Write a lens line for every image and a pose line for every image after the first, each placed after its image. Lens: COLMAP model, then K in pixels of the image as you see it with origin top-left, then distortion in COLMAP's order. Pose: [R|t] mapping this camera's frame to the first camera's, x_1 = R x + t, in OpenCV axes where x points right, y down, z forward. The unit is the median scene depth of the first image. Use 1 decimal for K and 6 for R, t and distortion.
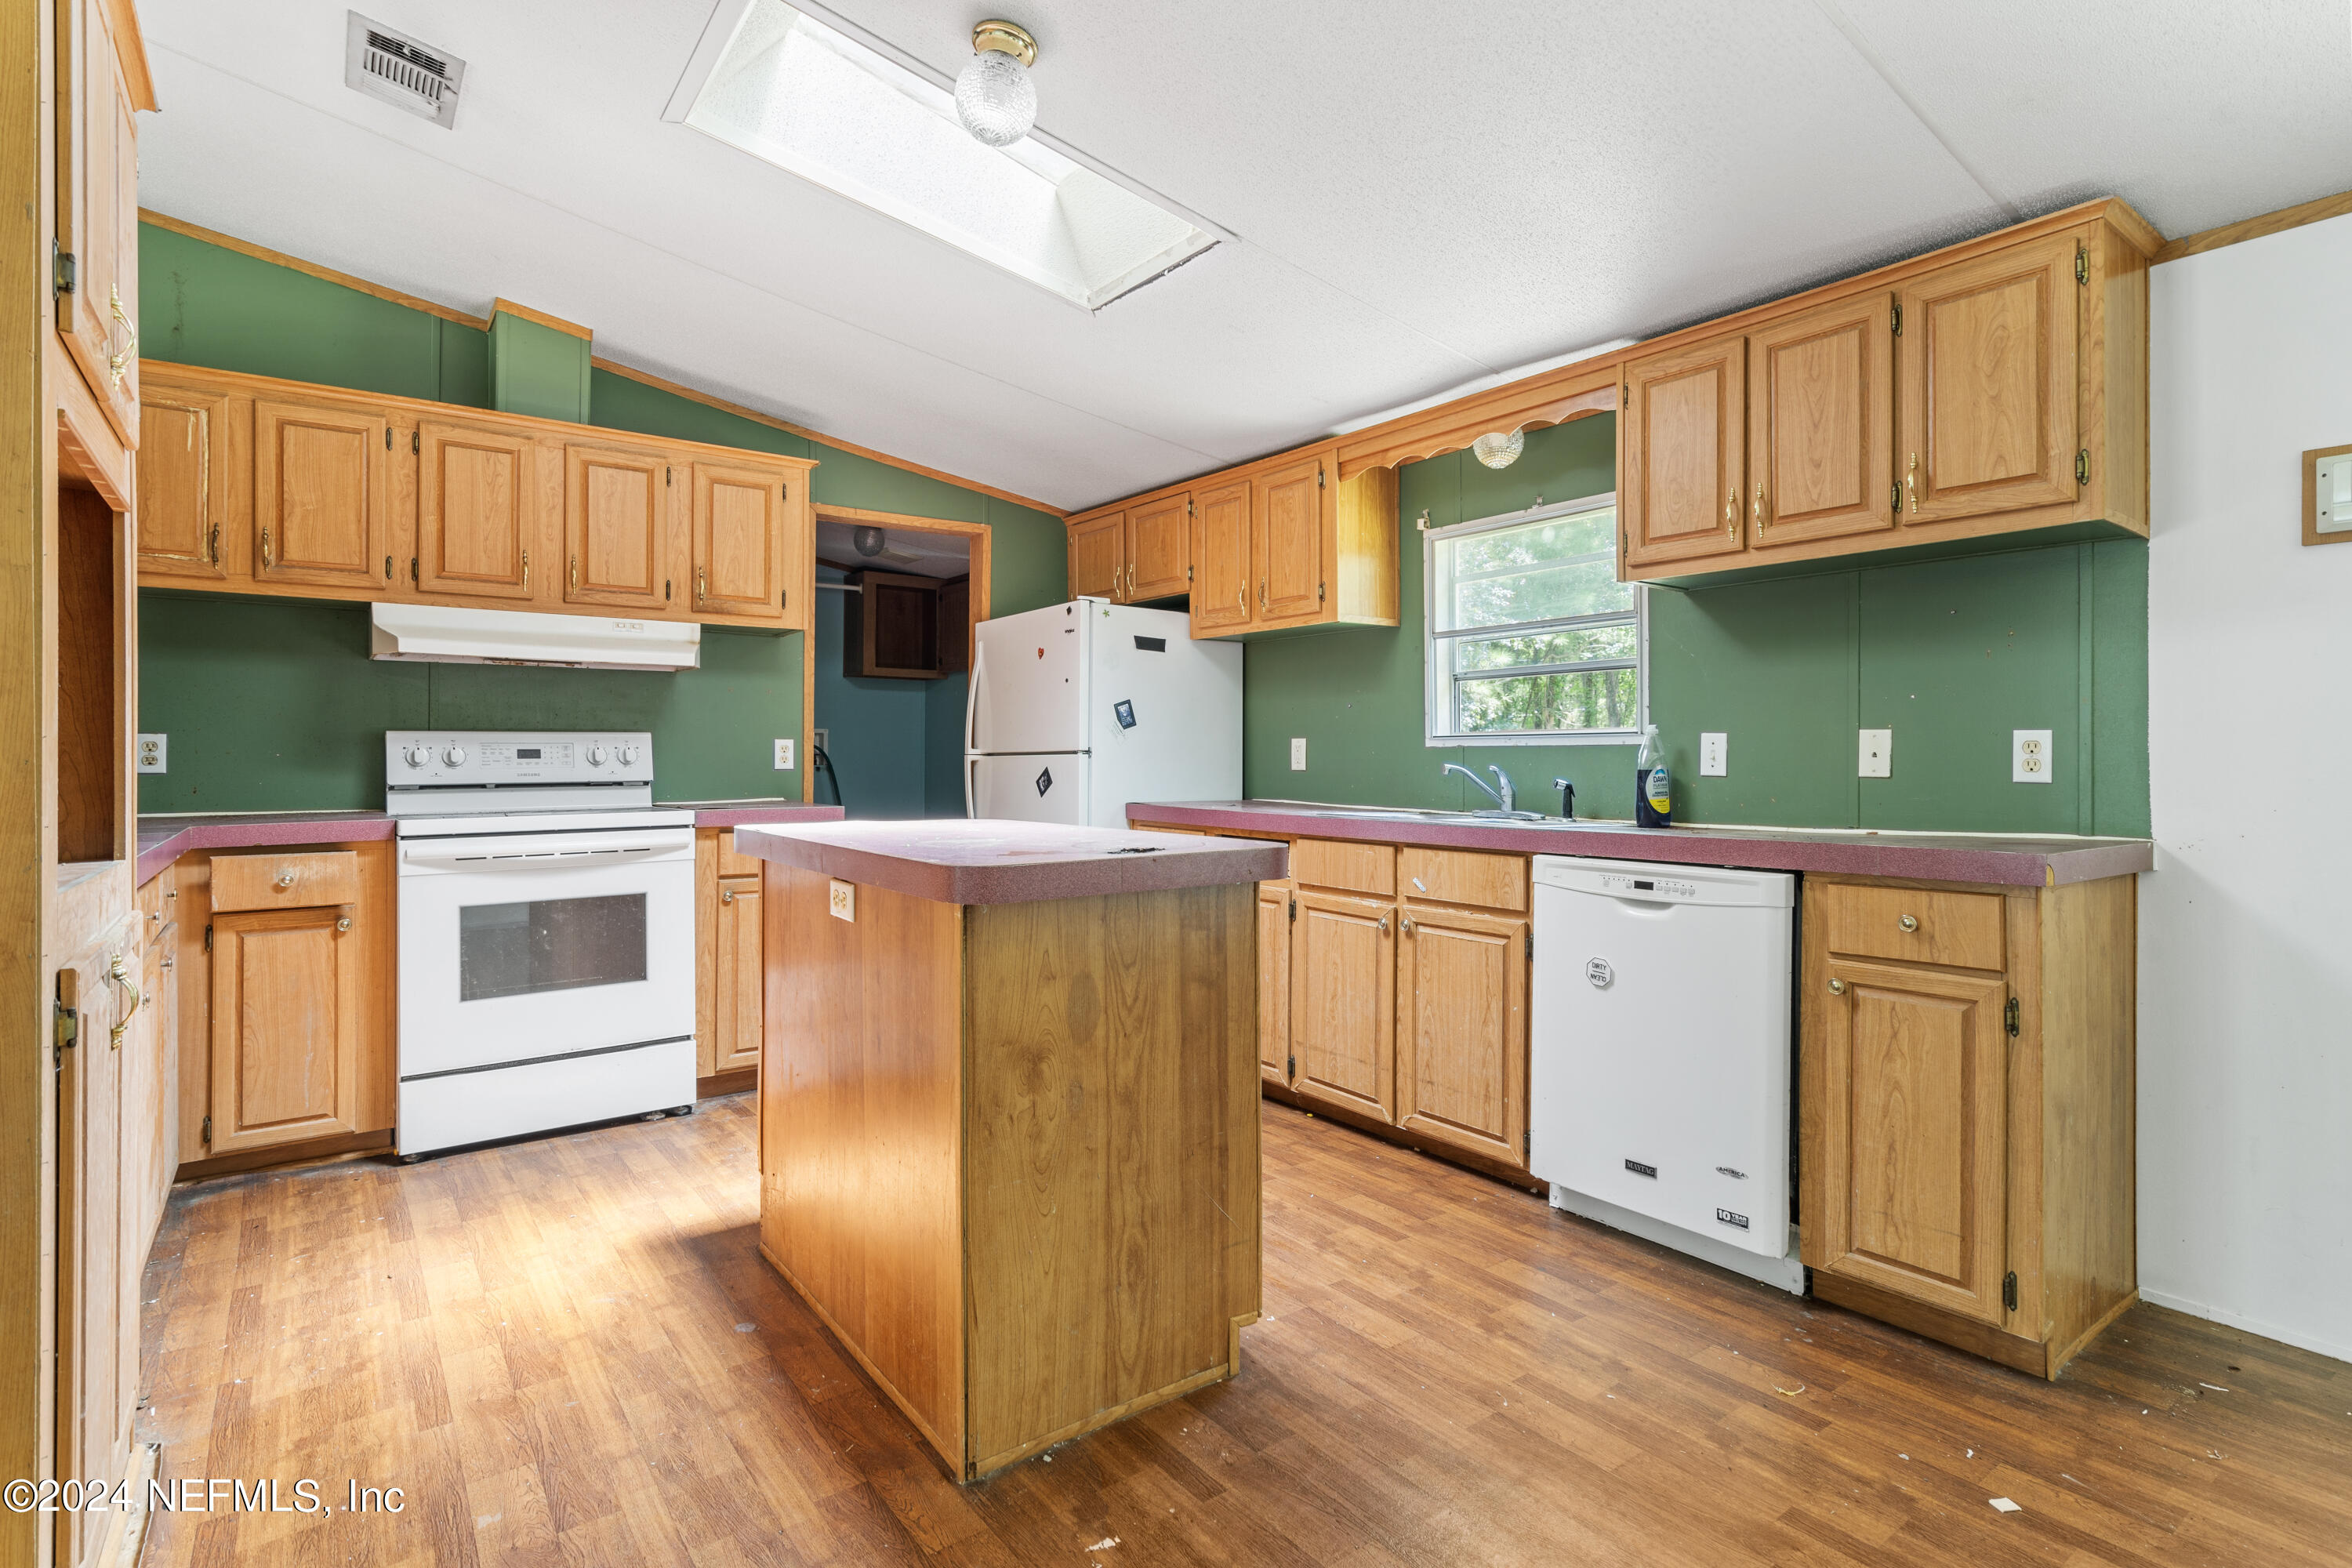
lens RADIAL K [[1157.8, 0, 1174.3], [0, 1157.8, 767.0], [0, 0, 1]] dist [-0.000514, -0.000165]
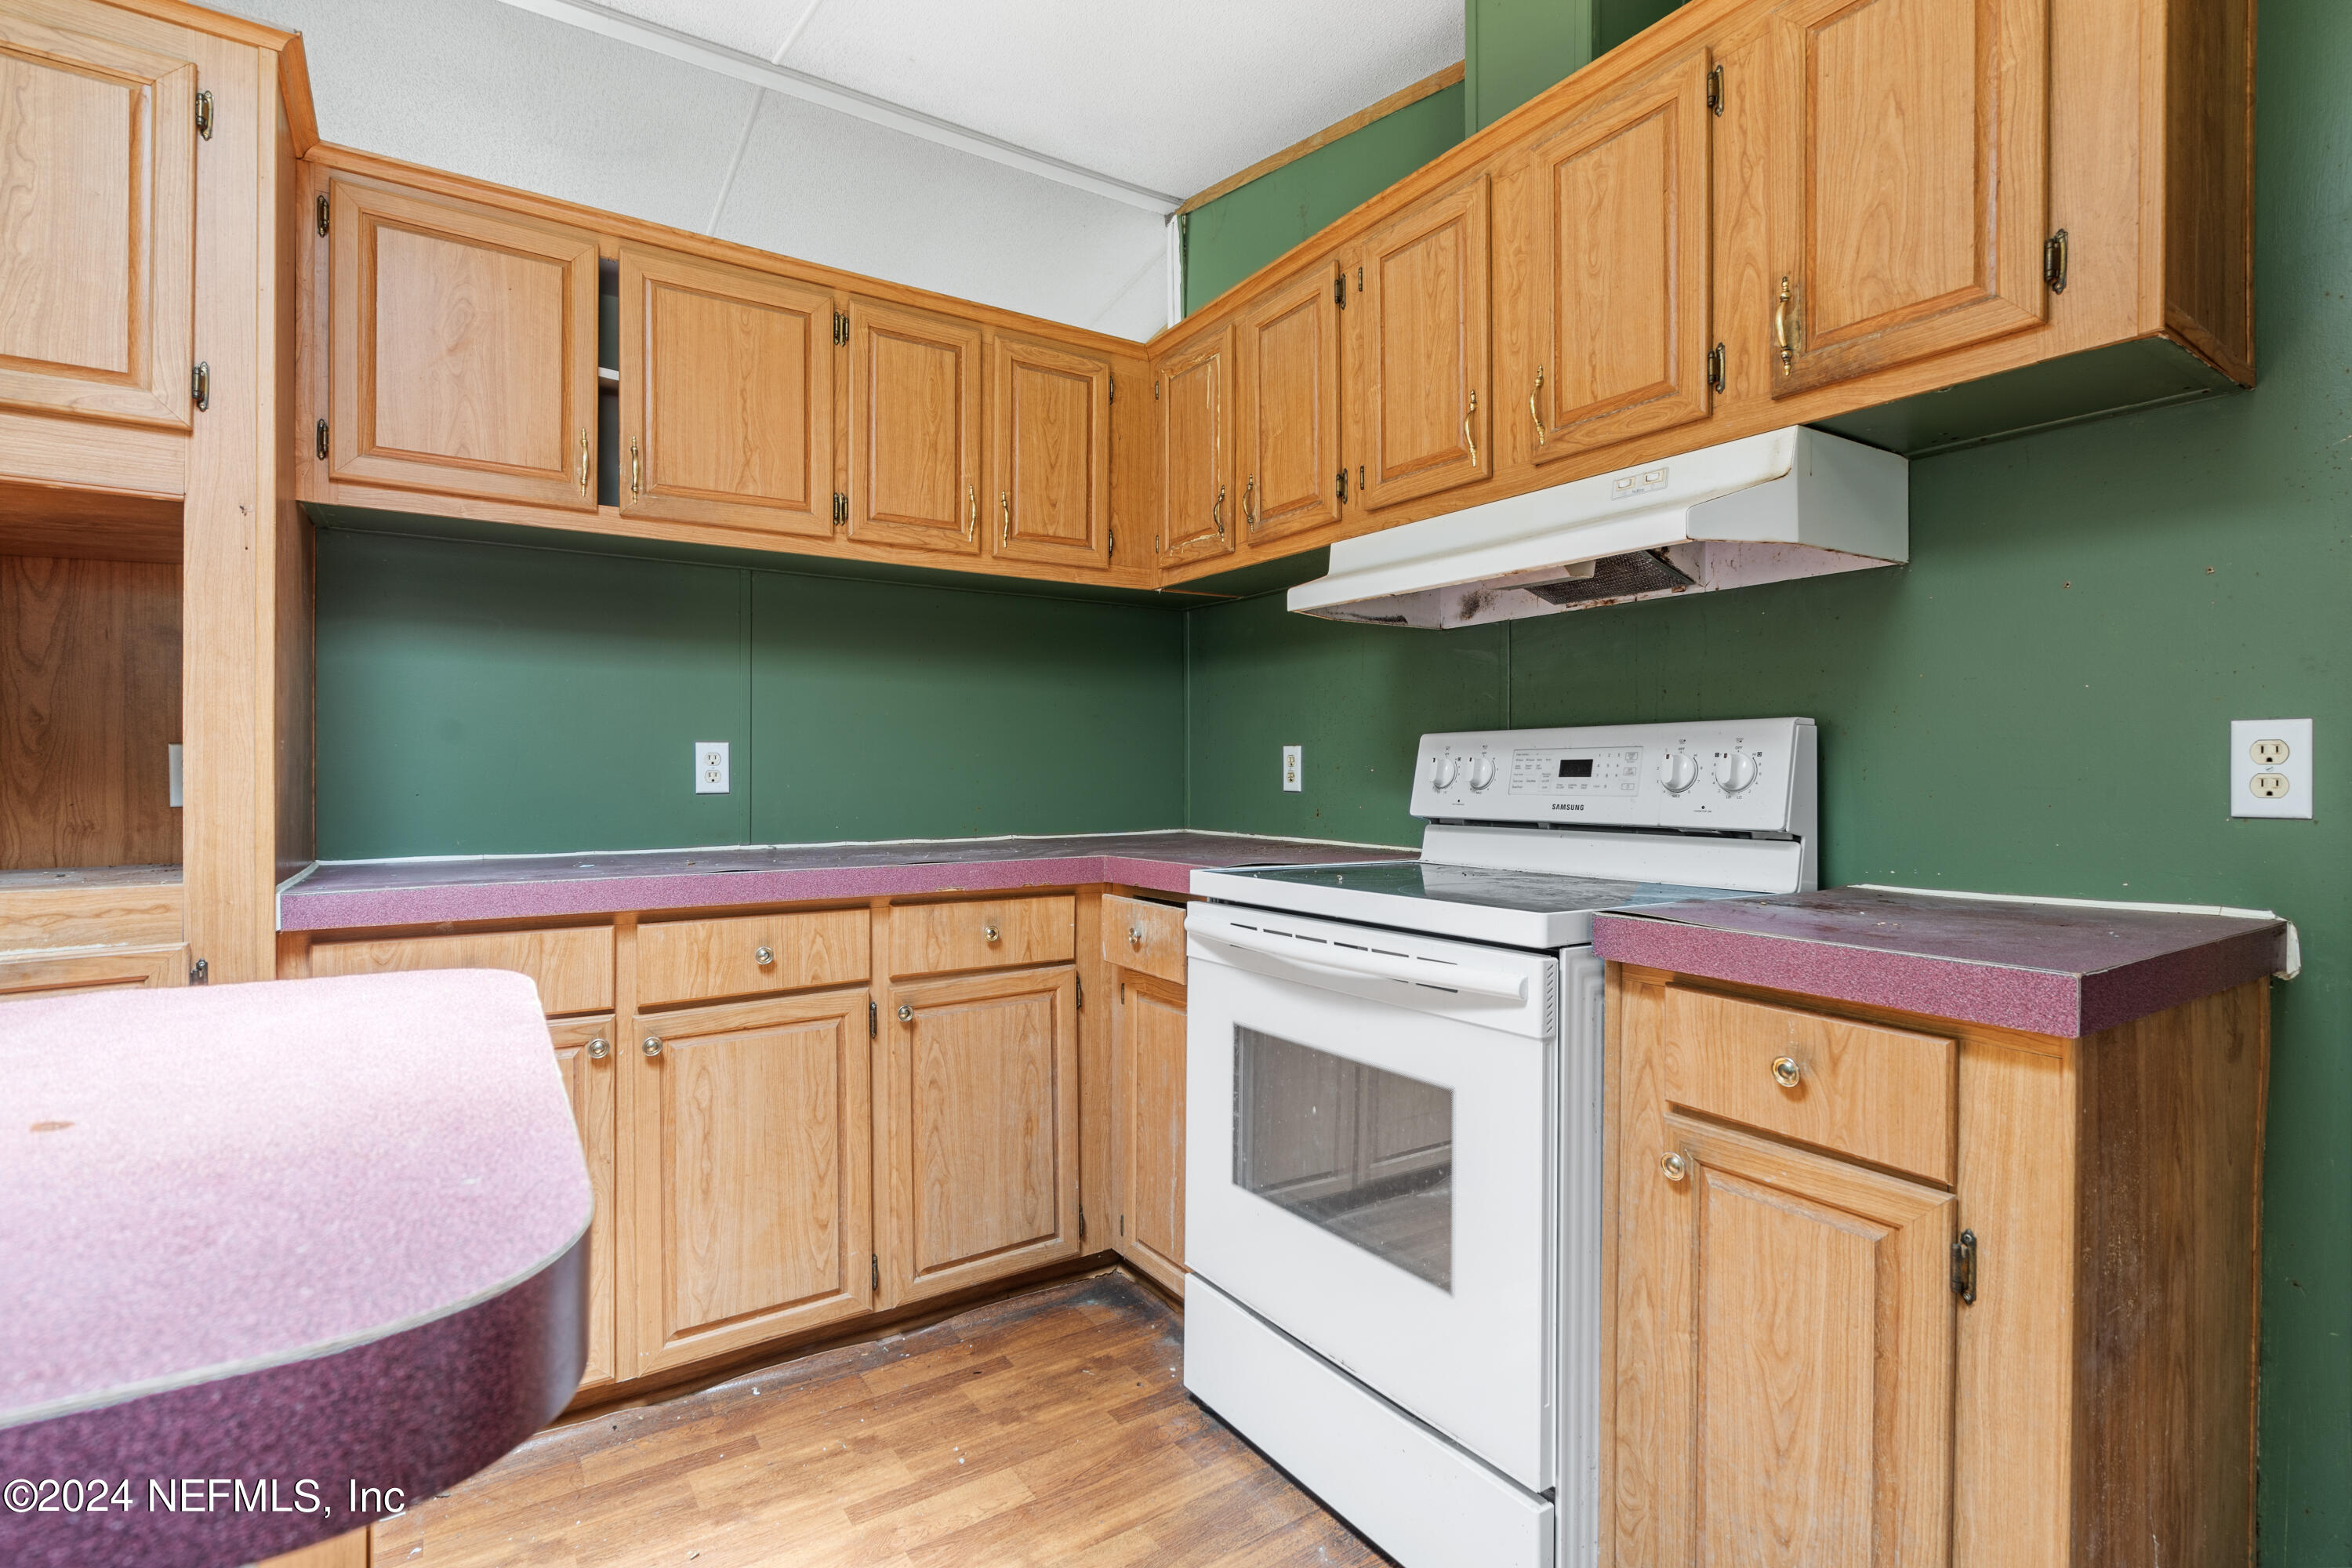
lens RADIAL K [[1114.7, 0, 1174.5], [0, 1114.7, 765.8], [0, 0, 1]] dist [0.009975, 0.000531]
pose [[-0.056028, -0.000492, -0.998429, -0.034041], [-0.008137, 0.999967, -0.000036, -0.011936], [0.998396, 0.008123, -0.056030, 0.922346]]
